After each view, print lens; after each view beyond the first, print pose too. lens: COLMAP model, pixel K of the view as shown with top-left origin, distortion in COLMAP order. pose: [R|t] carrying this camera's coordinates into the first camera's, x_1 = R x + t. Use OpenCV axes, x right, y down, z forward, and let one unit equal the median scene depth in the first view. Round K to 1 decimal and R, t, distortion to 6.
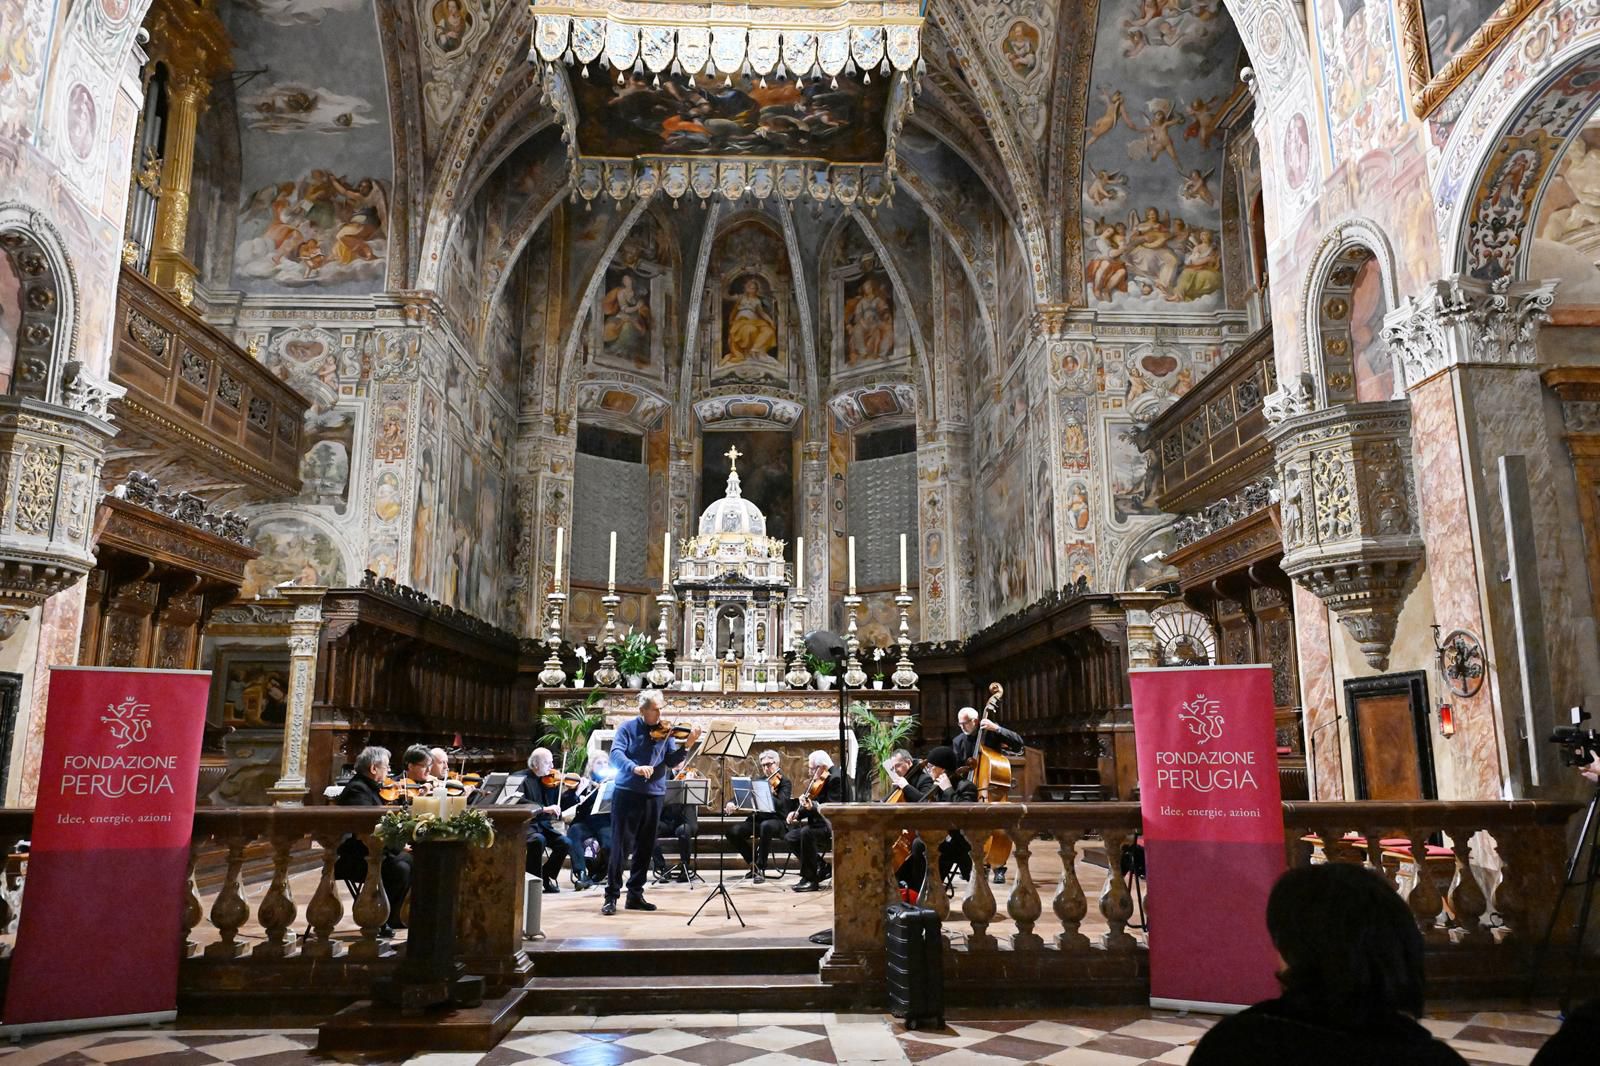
lens RADIAL K [[1102.5, 0, 795.6], [0, 1102.5, 529.0], [0, 0, 1]] dist [0.010711, 0.000303]
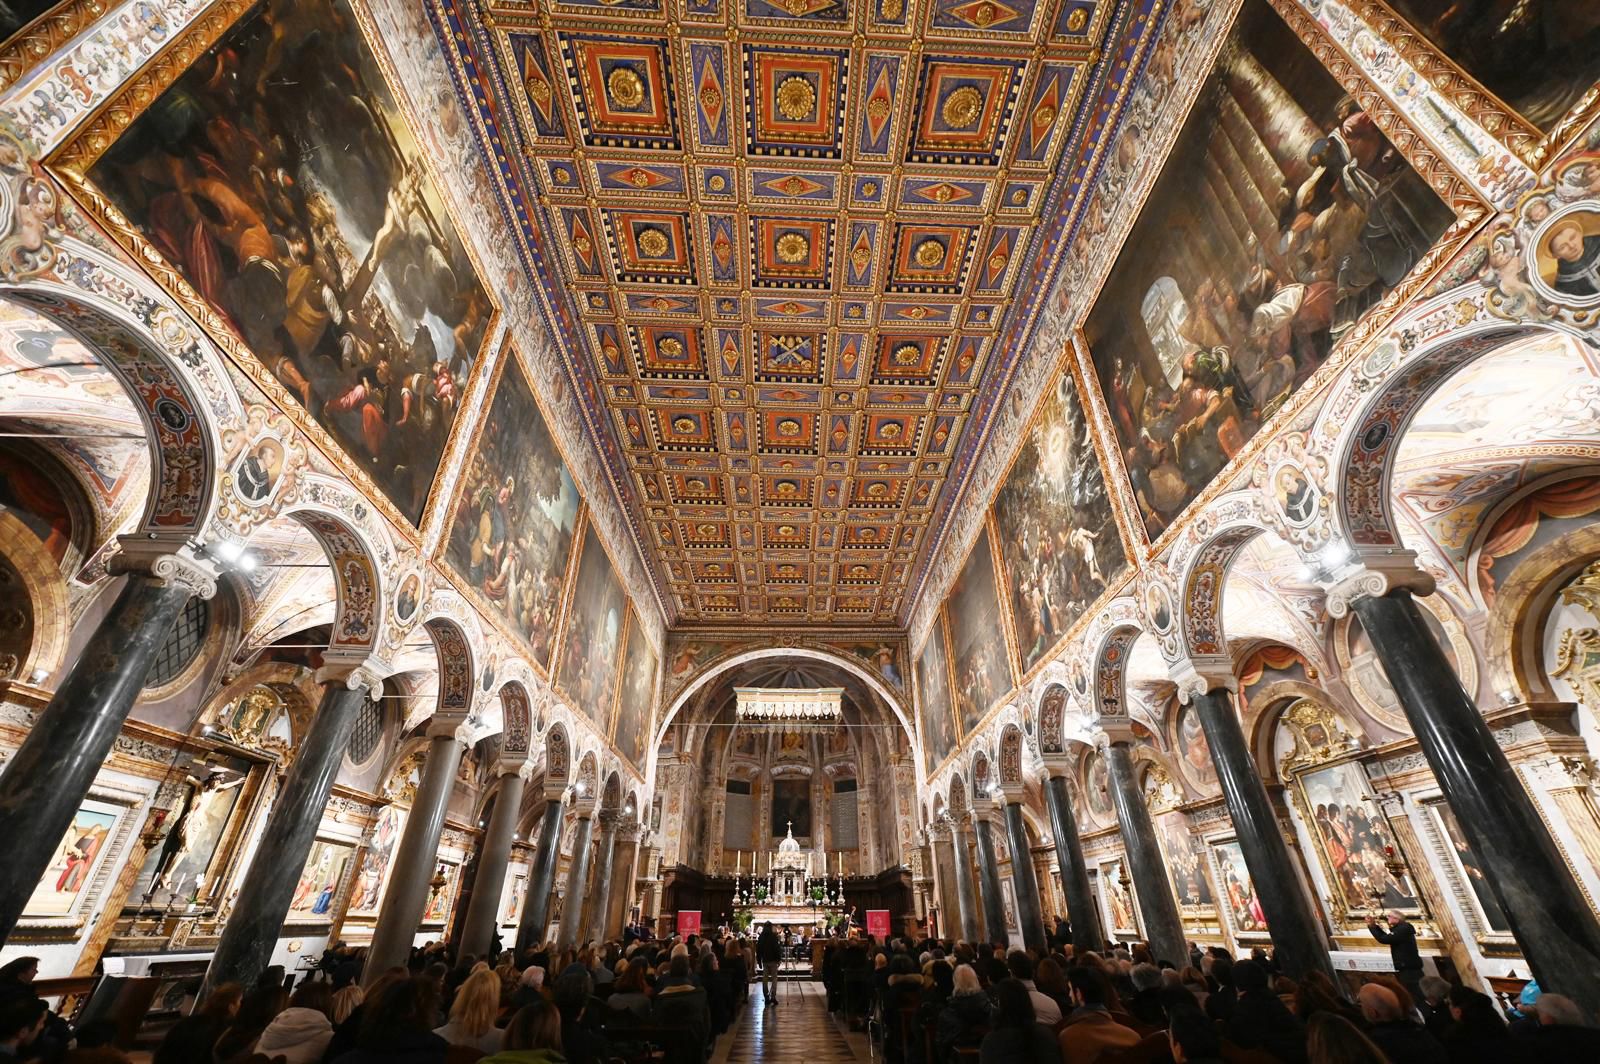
lens RADIAL K [[644.9, 0, 796.7], [0, 644.9, 535.9], [0, 0, 1]] dist [0.001156, 0.000587]
pose [[0.999574, -0.013704, -0.025777, 0.020165], [0.004359, 0.943137, -0.332376, -0.176946], [0.028866, 0.332122, 0.942795, -0.828976]]
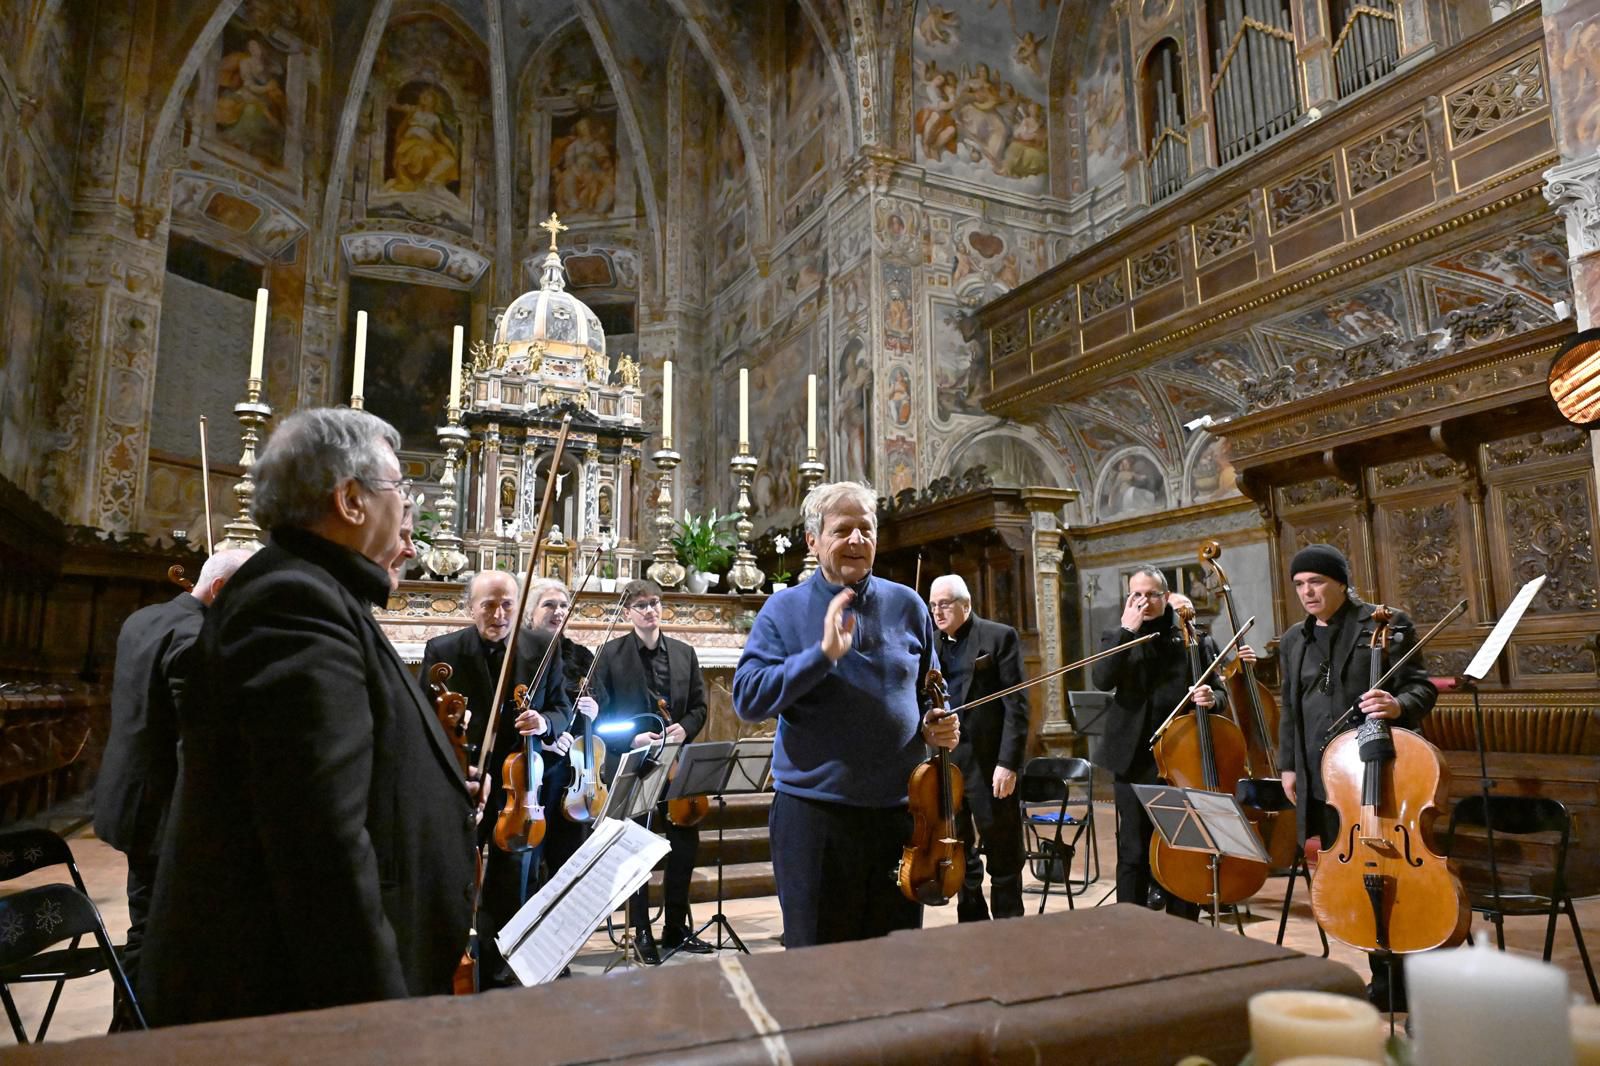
lens RADIAL K [[1066.6, 0, 801.5], [0, 1066.6, 529.5], [0, 0, 1]] dist [-0.000748, -0.002033]
pose [[0.913866, 0.058229, 0.401818, -0.120685], [-0.076852, 0.996580, 0.030366, 0.057374], [-0.398676, -0.058631, 0.915216, 0.272859]]
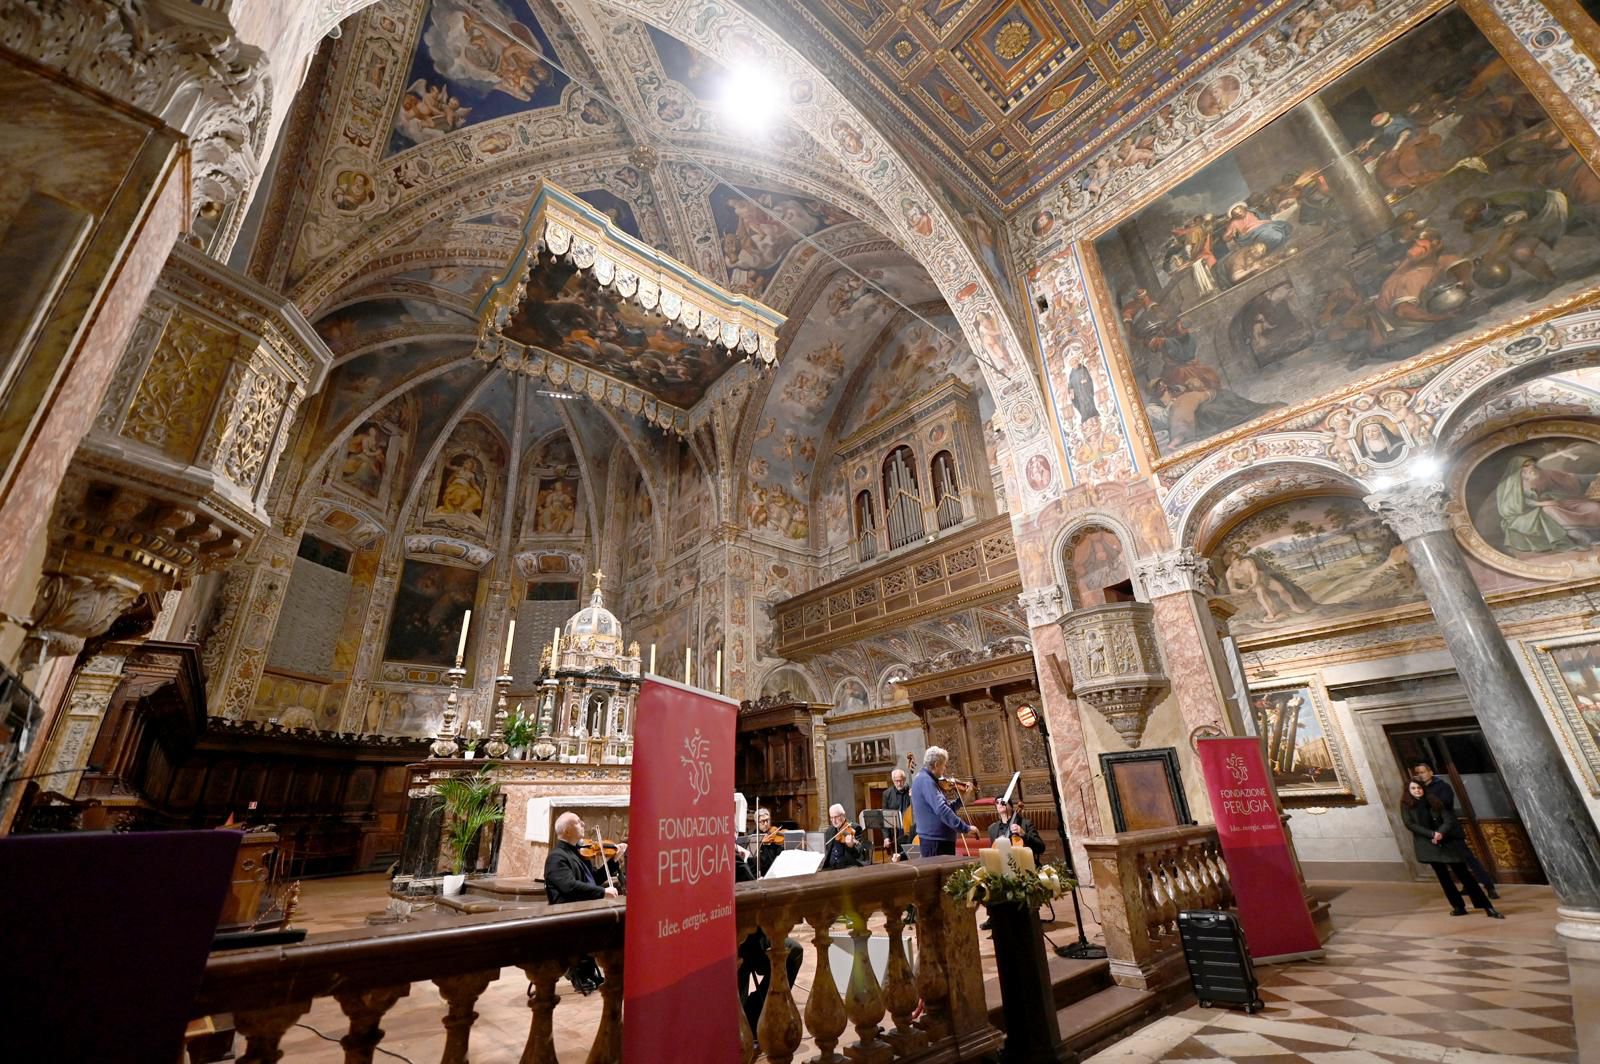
lens RADIAL K [[644.9, 0, 799.2], [0, 644.9, 530.4], [0, 0, 1]] dist [0.001156, 0.000587]
pose [[0.780590, 0.222547, 0.584083, -0.245990], [-0.088780, 0.964469, -0.248834, 0.037814], [-0.618707, 0.142382, 0.772612, 0.183576]]
